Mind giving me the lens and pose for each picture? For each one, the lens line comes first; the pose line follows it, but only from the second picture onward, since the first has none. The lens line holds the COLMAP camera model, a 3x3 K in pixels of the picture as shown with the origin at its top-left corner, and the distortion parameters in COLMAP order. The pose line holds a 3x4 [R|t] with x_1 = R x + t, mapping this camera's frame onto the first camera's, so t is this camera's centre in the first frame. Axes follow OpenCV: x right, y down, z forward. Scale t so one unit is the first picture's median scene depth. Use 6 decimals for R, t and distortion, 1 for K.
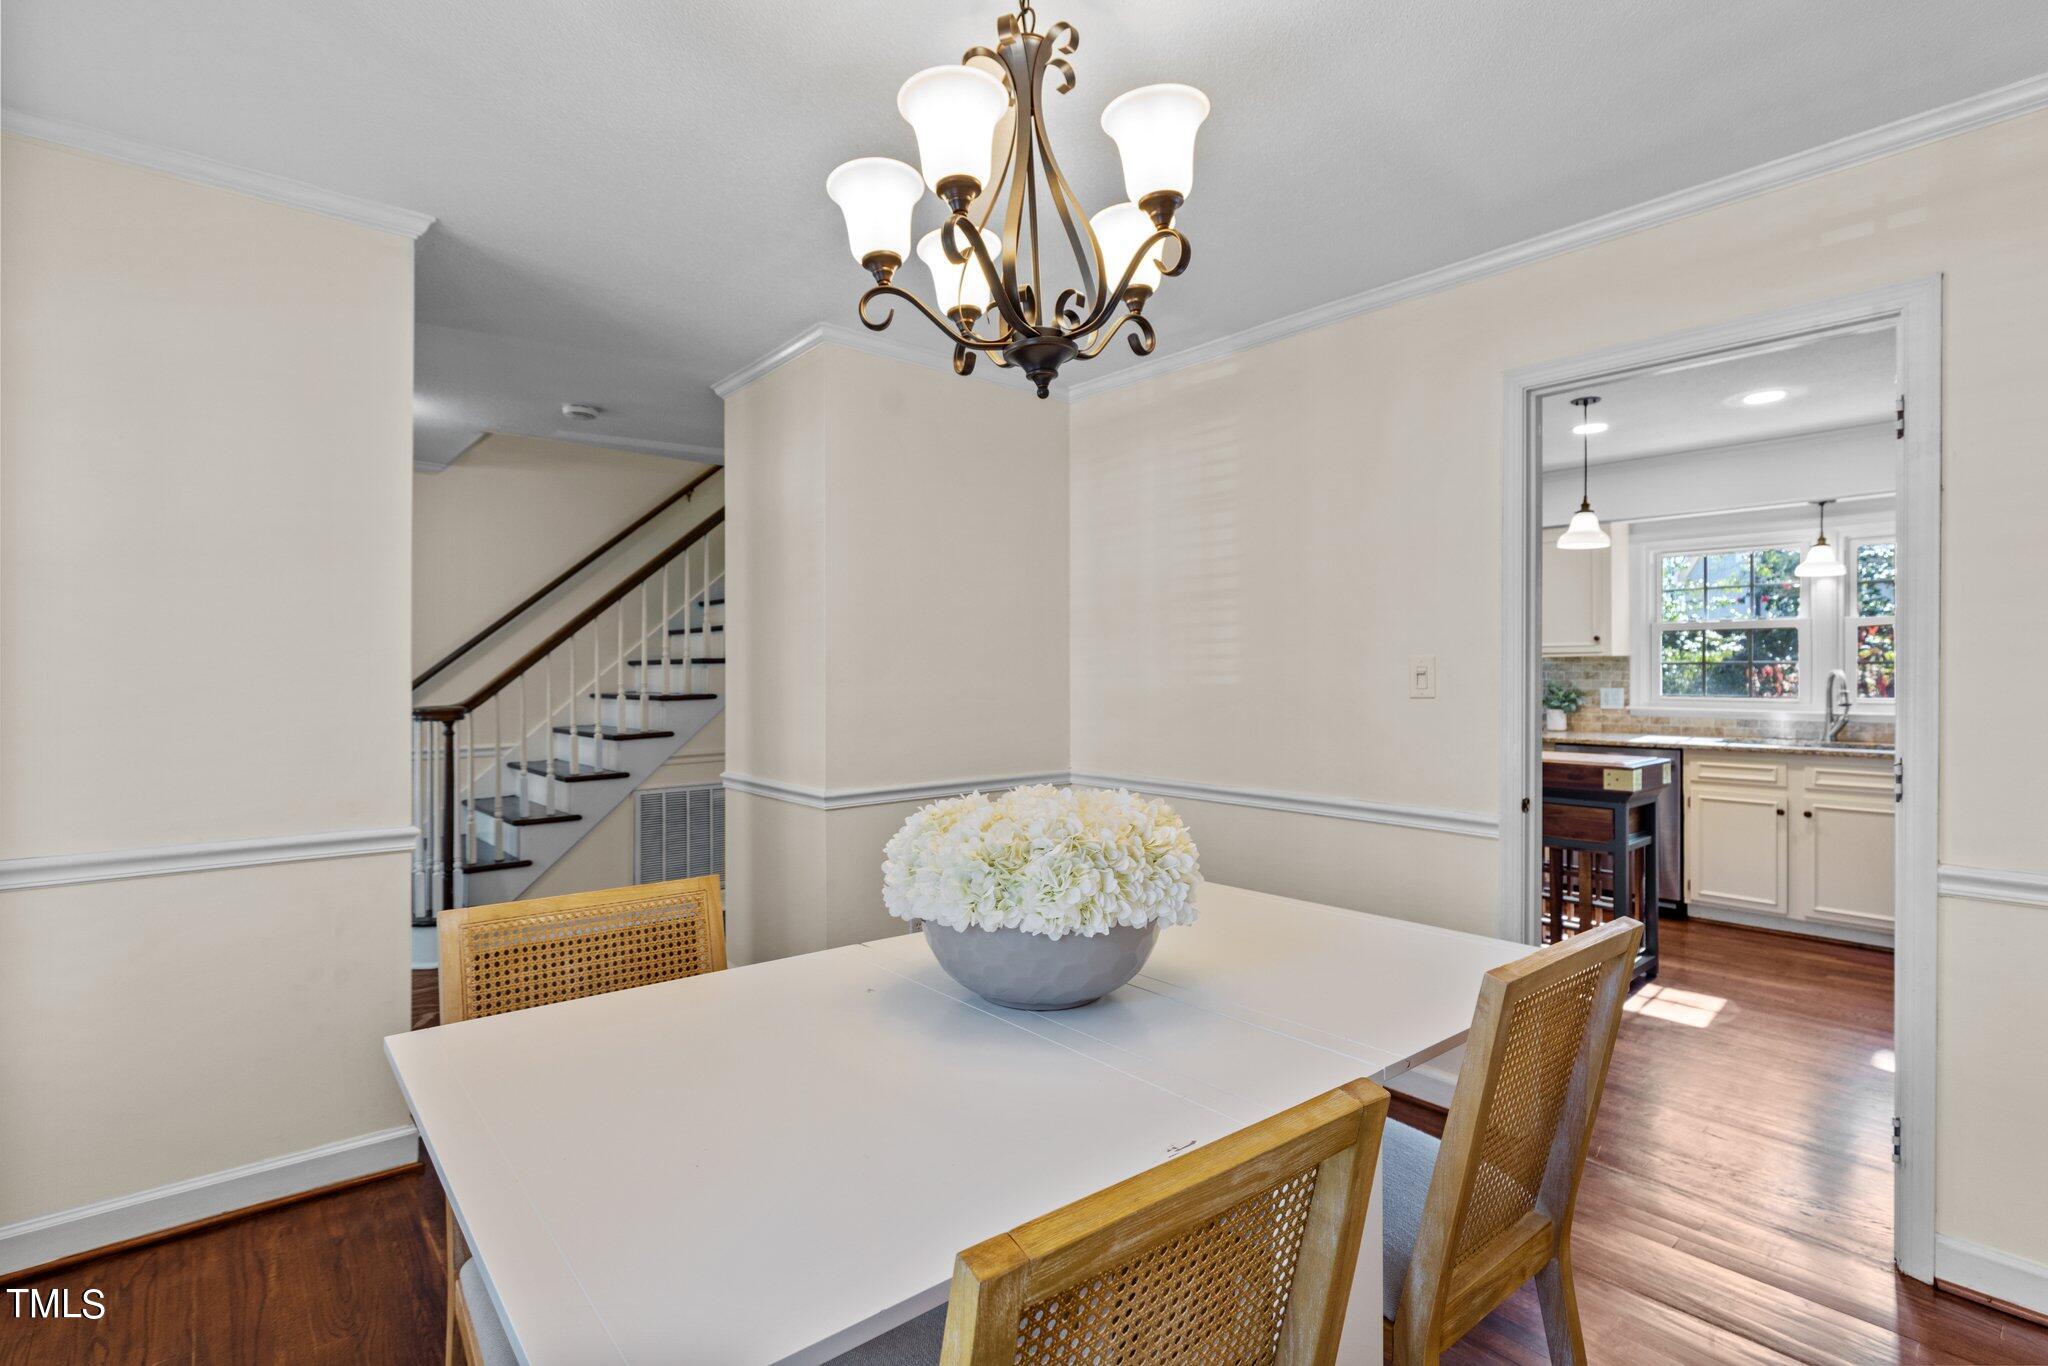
lens RADIAL K [[983.3, 0, 1025.9], [0, 983.3, 679.1], [0, 0, 1]] dist [0.002390, 0.000521]
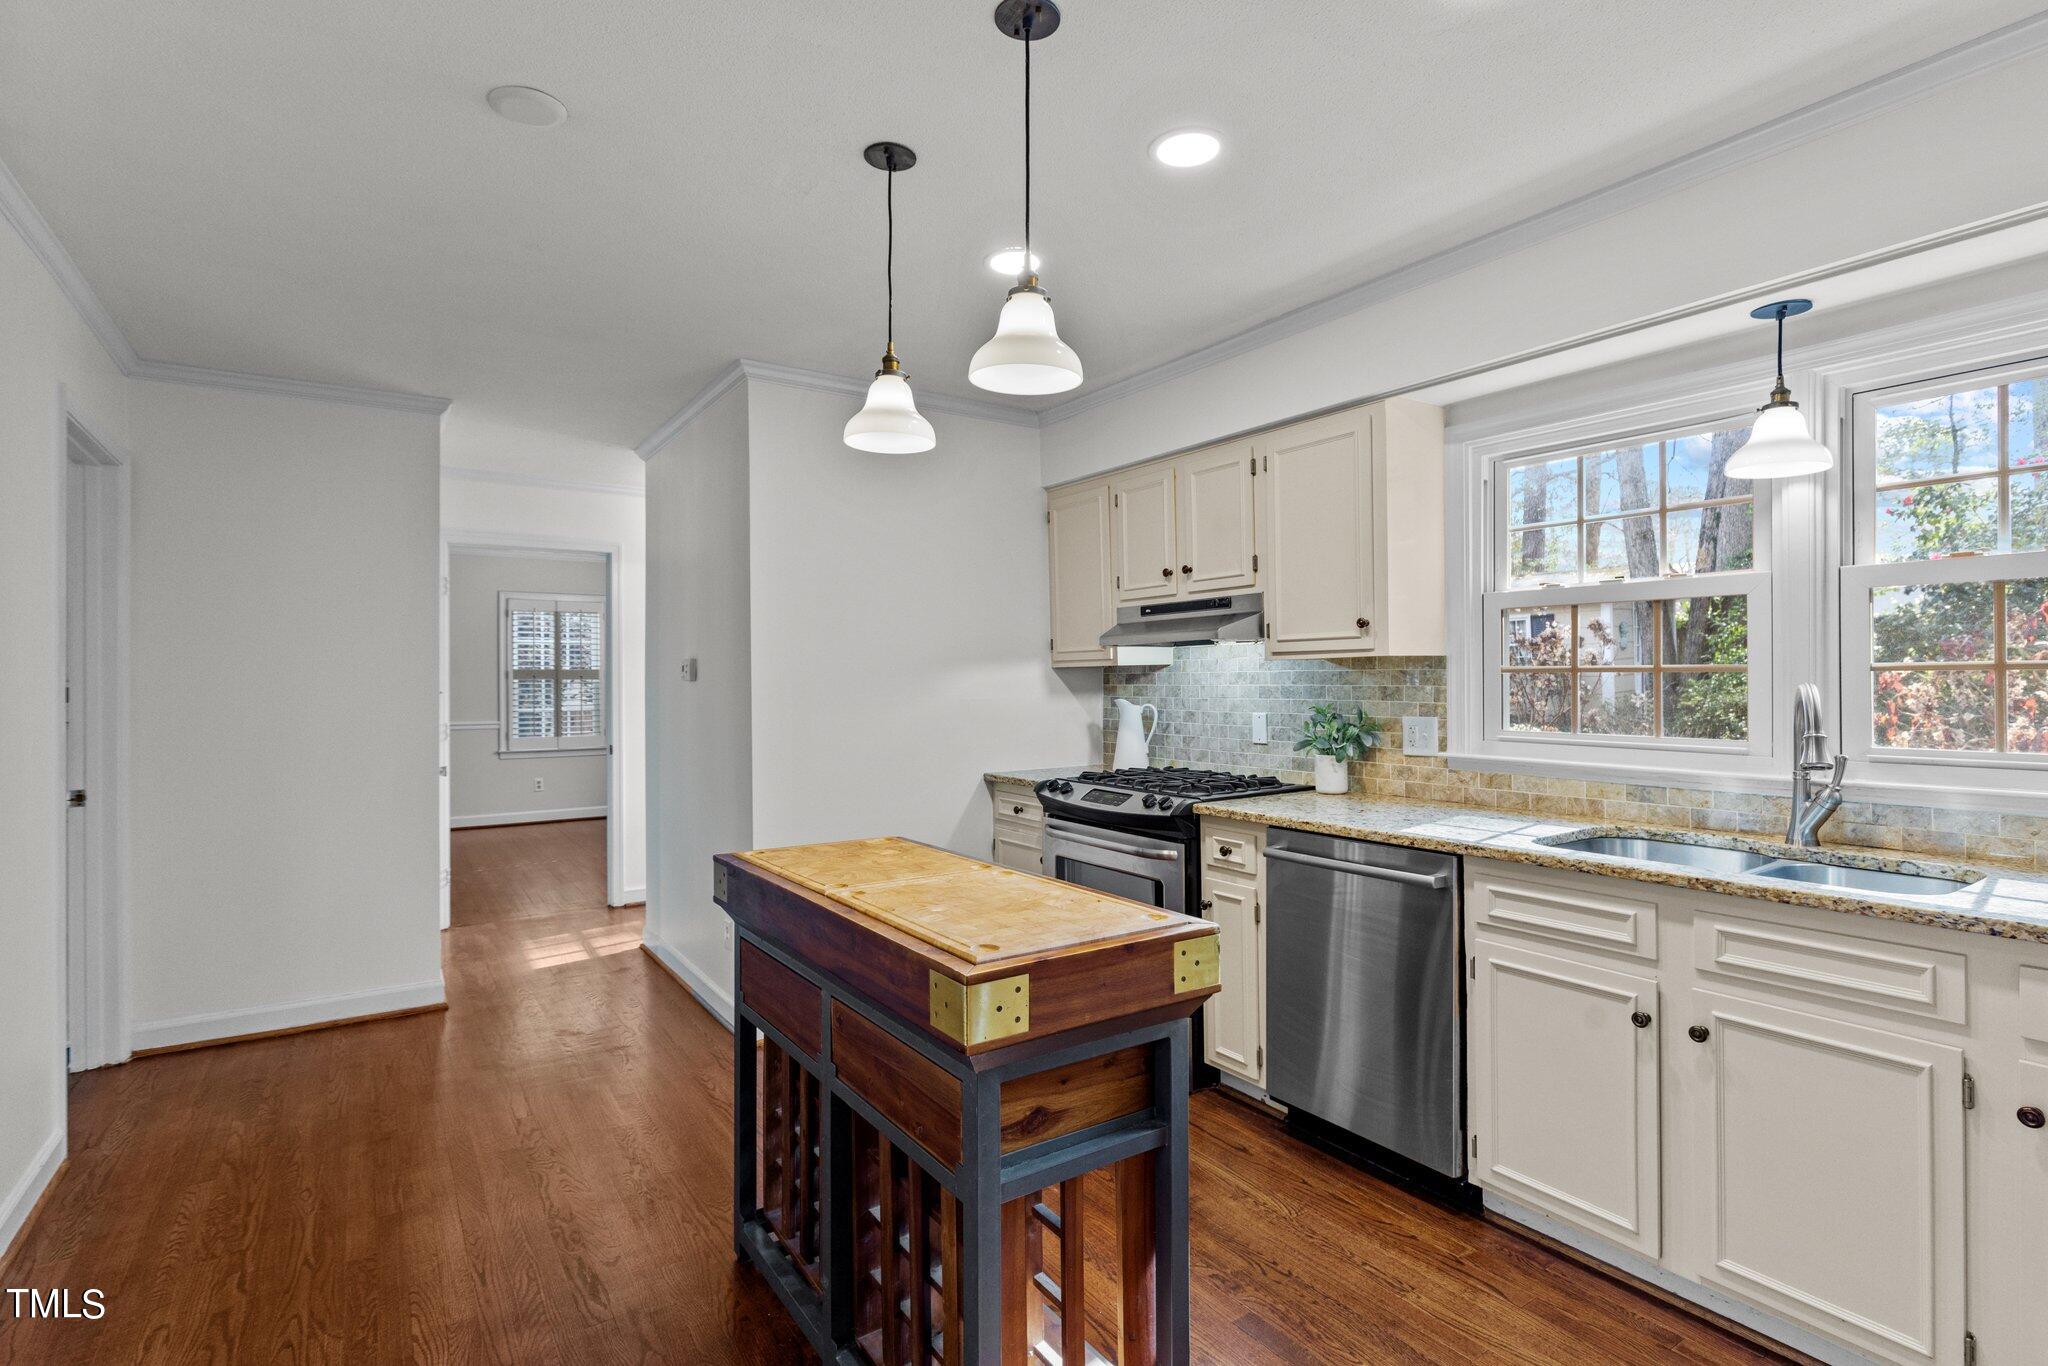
lens RADIAL K [[988.9, 0, 1024.0], [0, 988.9, 683.0], [0, 0, 1]] dist [-0.000754, 0.000115]
pose [[0.991488, -0.001258, -0.130192, 0.511496], [0.000695, 0.999990, -0.004366, -0.007901], [0.130196, 0.004239, 0.991479, 0.496404]]
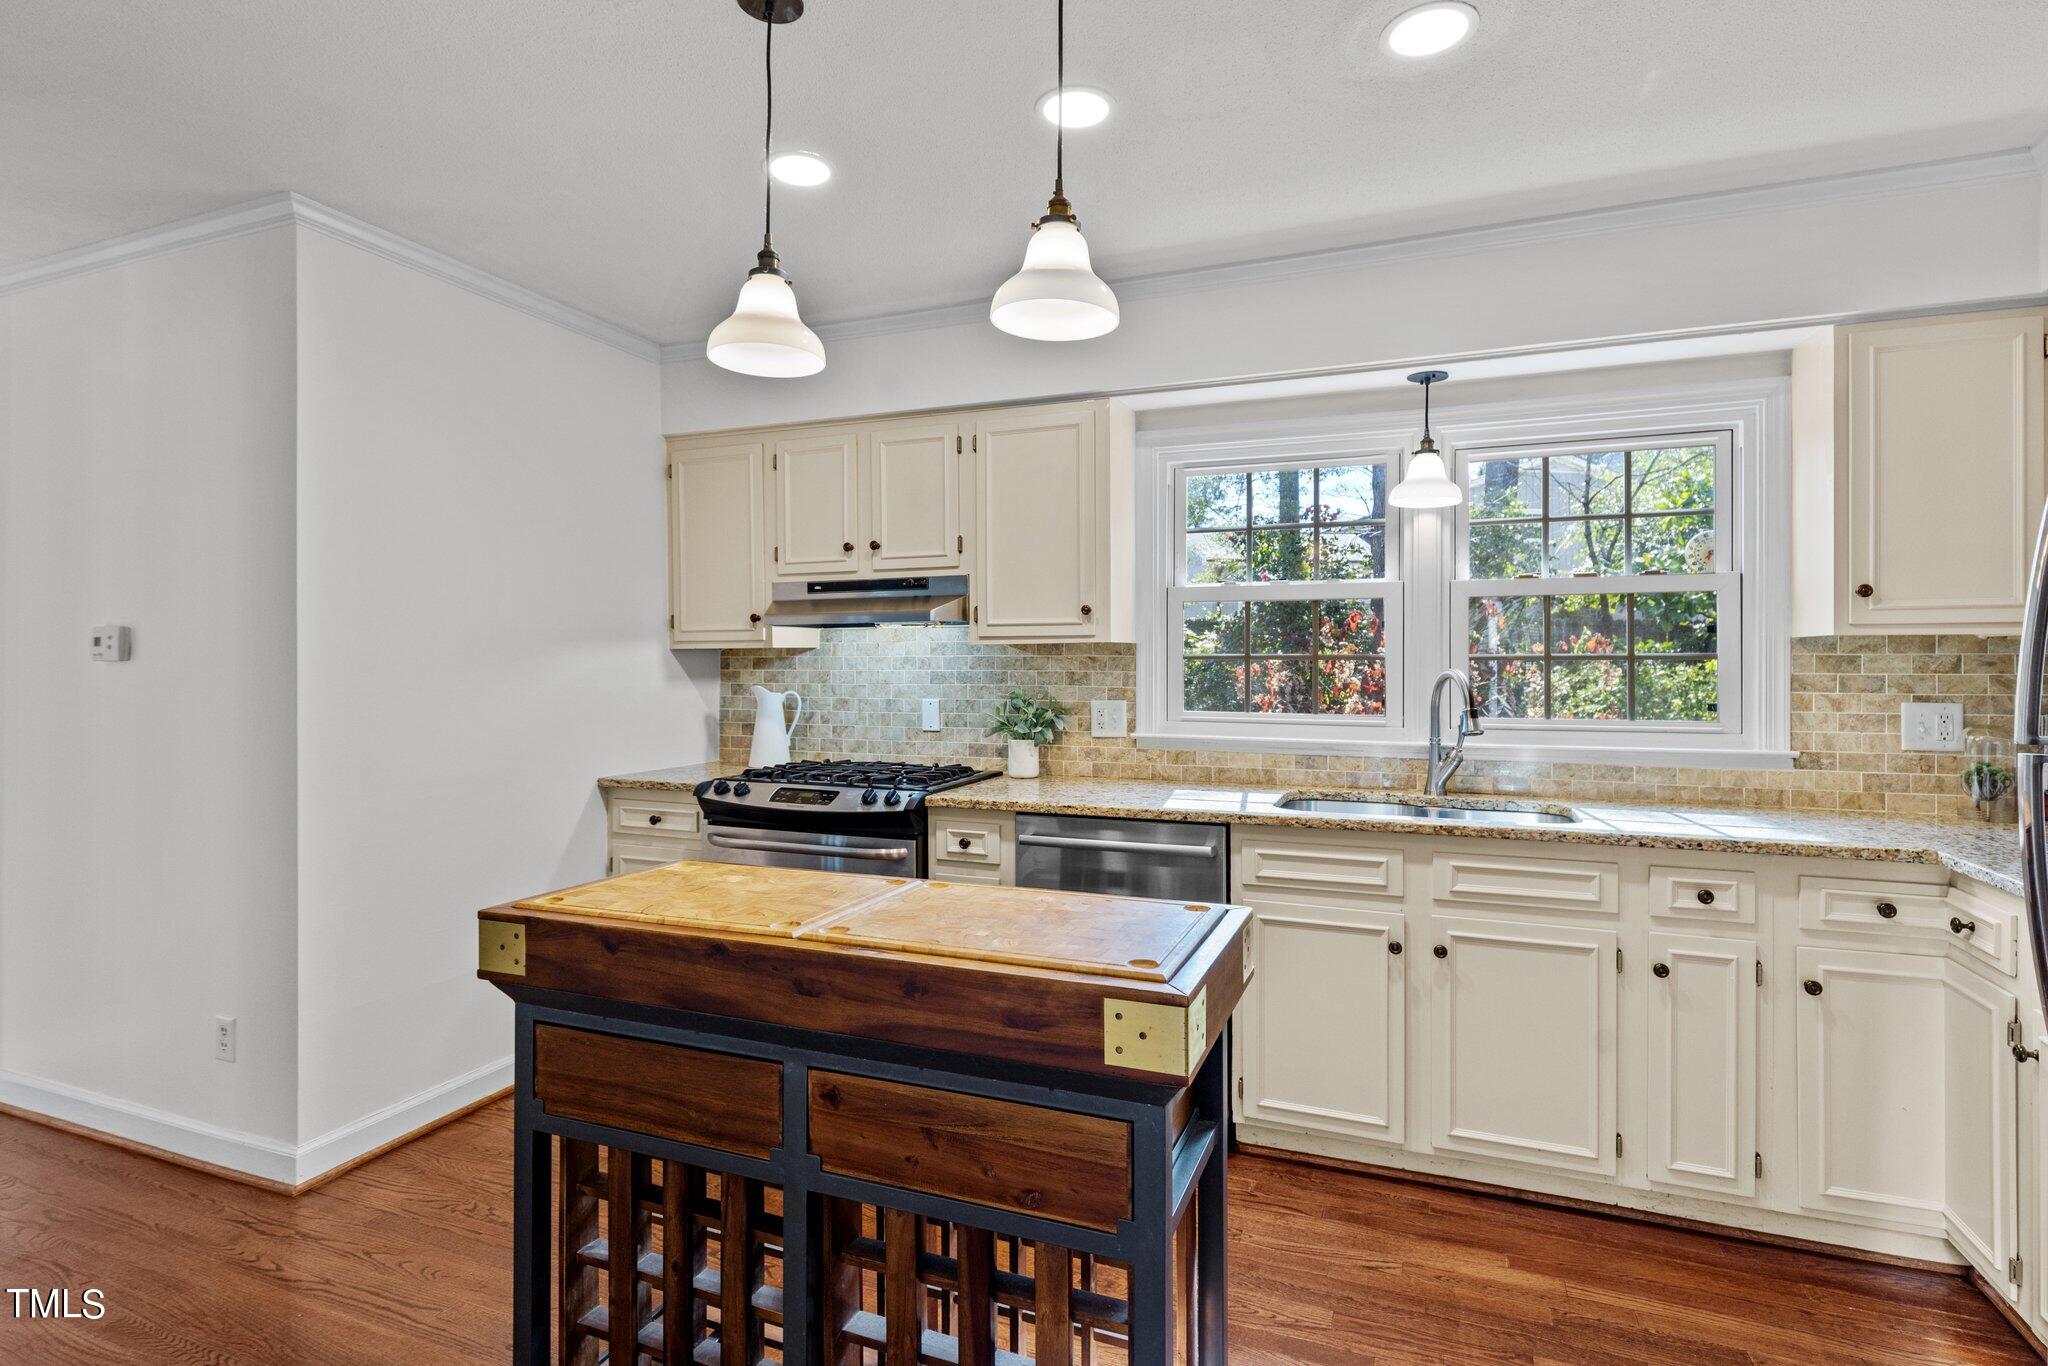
lens RADIAL K [[1025.4, 0, 1025.4], [0, 1025.4, 665.8], [0, 0, 1]] dist [0.001372, 0.000326]
pose [[0.893455, 0.005280, 0.449121, 0.323968], [-0.000893, 0.999950, -0.009978, -0.005517], [-0.449151, 0.008514, 0.893415, 0.557865]]
